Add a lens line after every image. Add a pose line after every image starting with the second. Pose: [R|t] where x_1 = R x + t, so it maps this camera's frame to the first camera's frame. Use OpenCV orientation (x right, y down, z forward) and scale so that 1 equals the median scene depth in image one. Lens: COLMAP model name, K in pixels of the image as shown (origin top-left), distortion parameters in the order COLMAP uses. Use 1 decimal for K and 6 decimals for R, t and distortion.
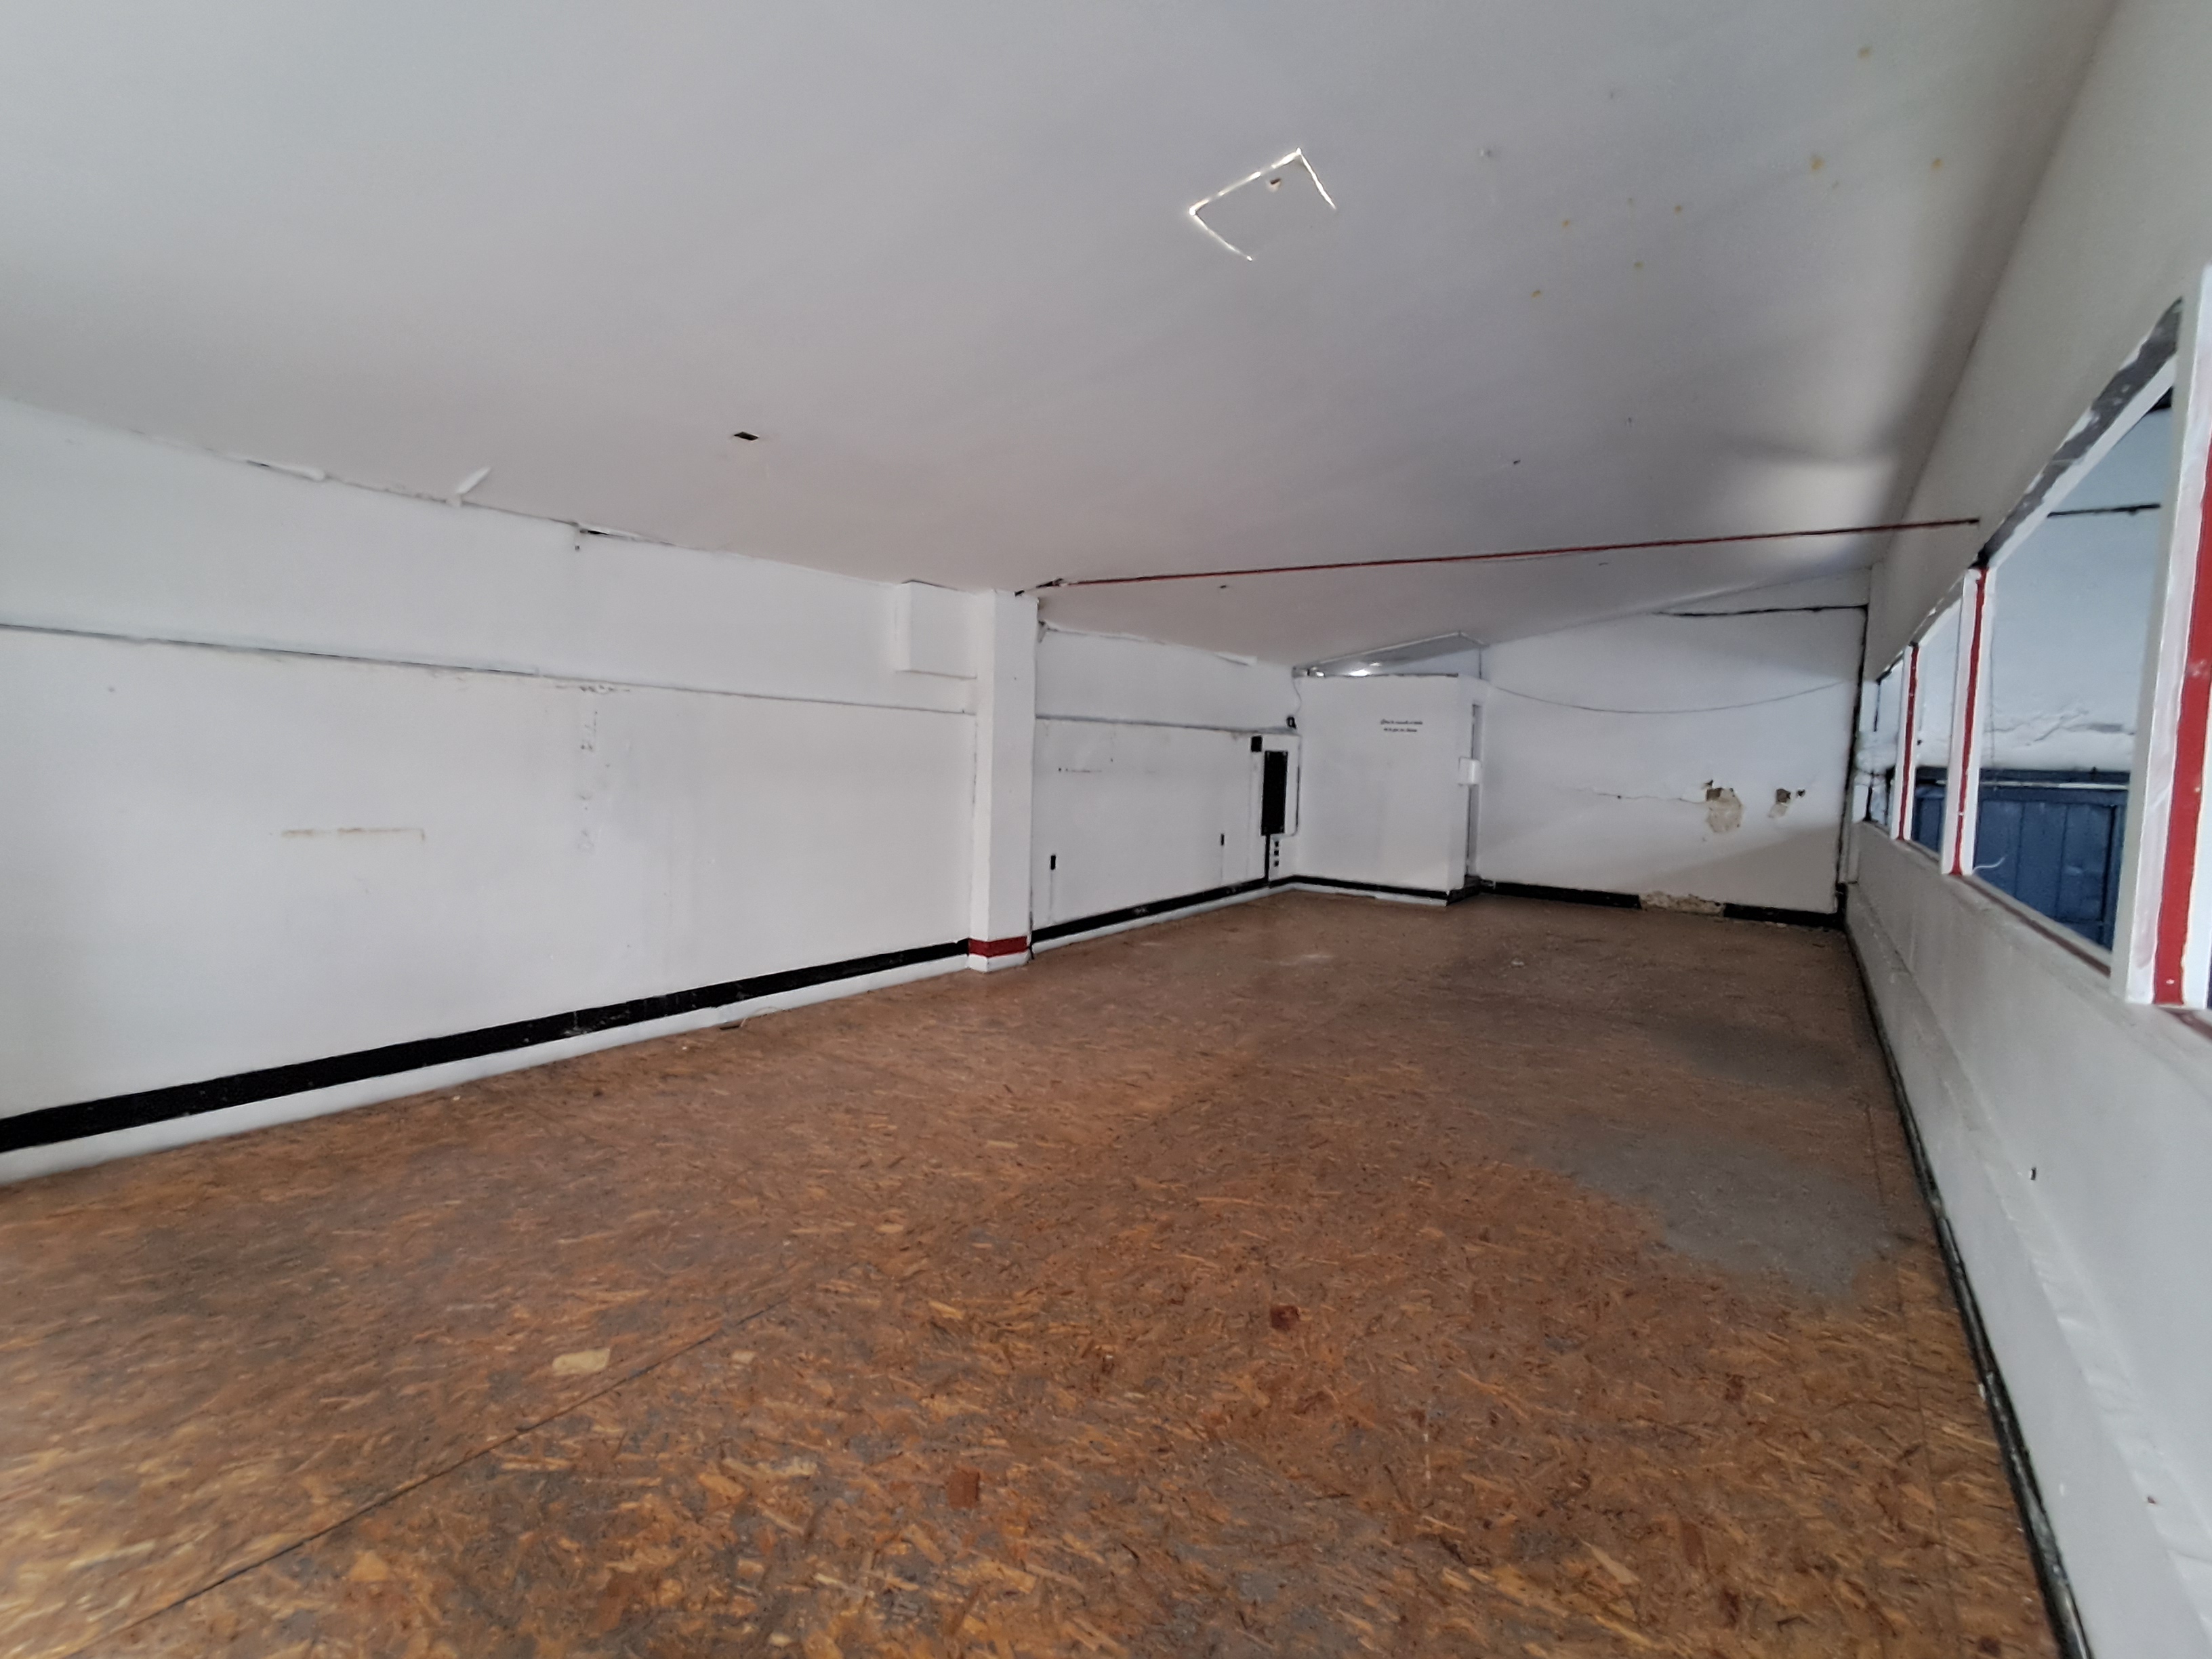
lens RADIAL K [[1006.2, 0, 1104.5], [0, 1006.2, 821.7], [0, 0, 1]] dist [-0.013955, 0.013282]
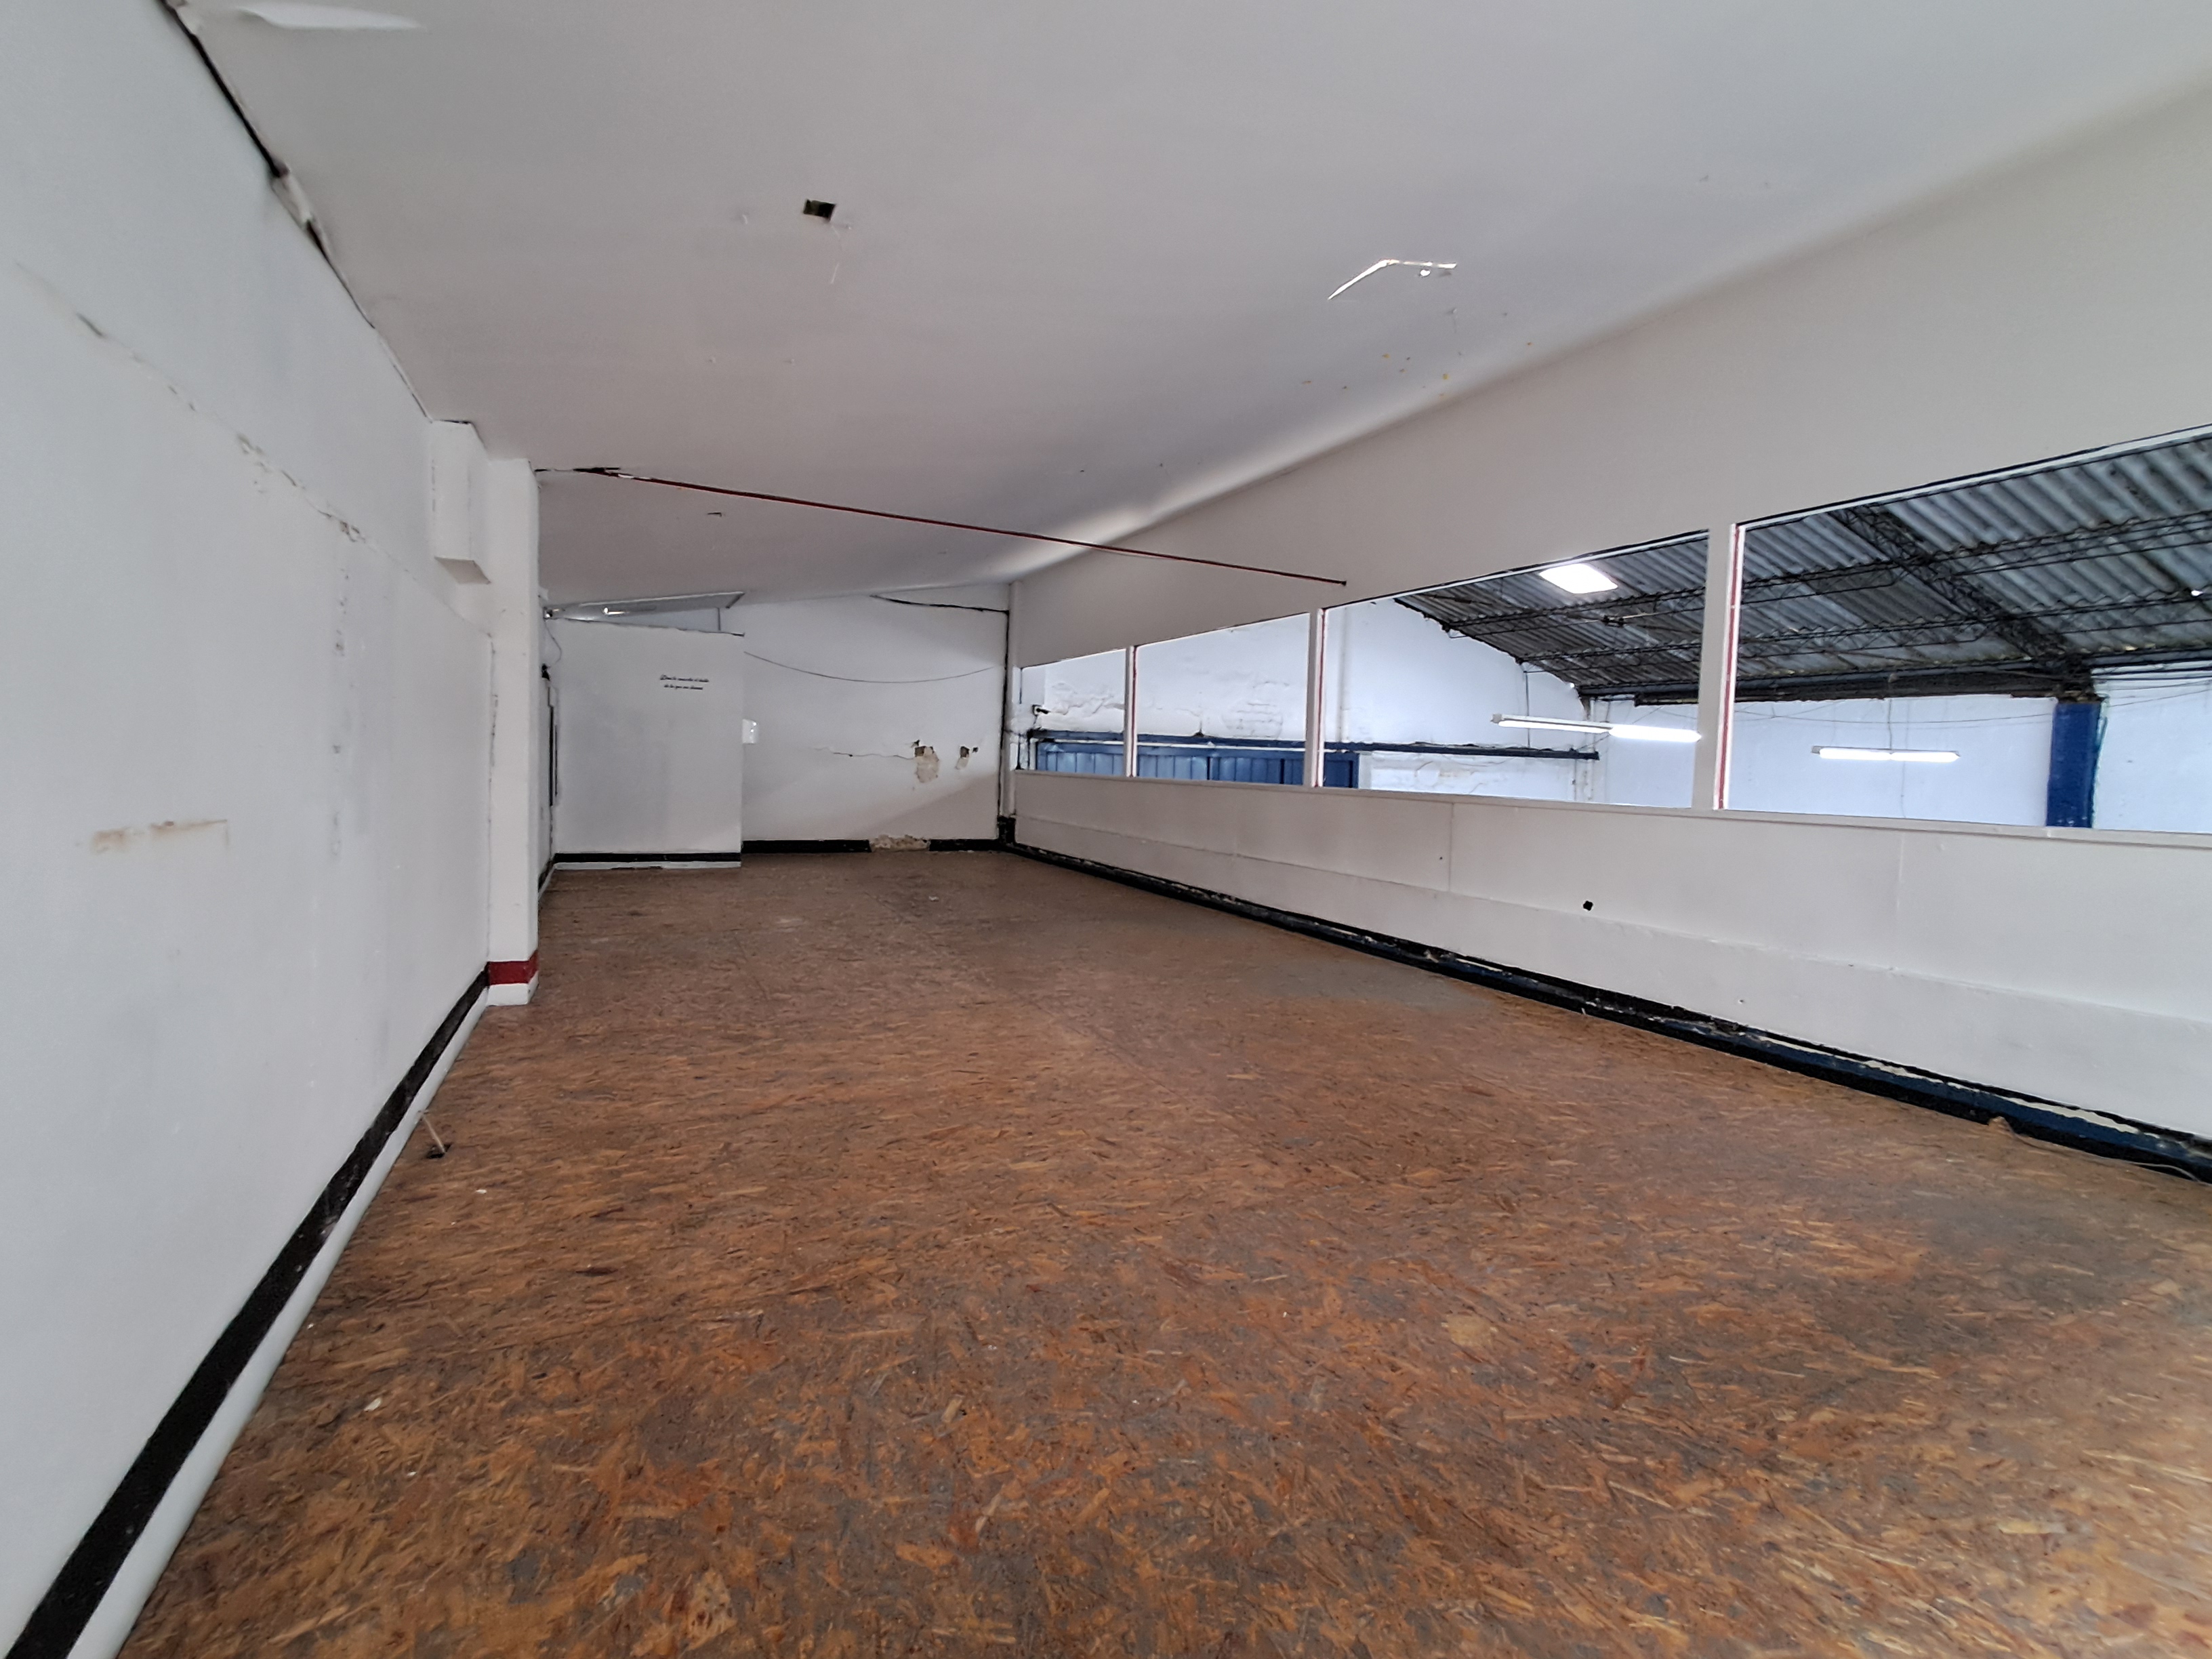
lens RADIAL K [[1006.2, 0, 1104.5], [0, 1006.2, 821.7], [0, 0, 1]] dist [-0.013955, 0.013282]
pose [[0.492504, -0.069662, 0.867518, -0.716133], [0.044137, 0.997508, 0.055043, 0.000965], [-0.869190, 0.011181, 0.494352, 0.405567]]
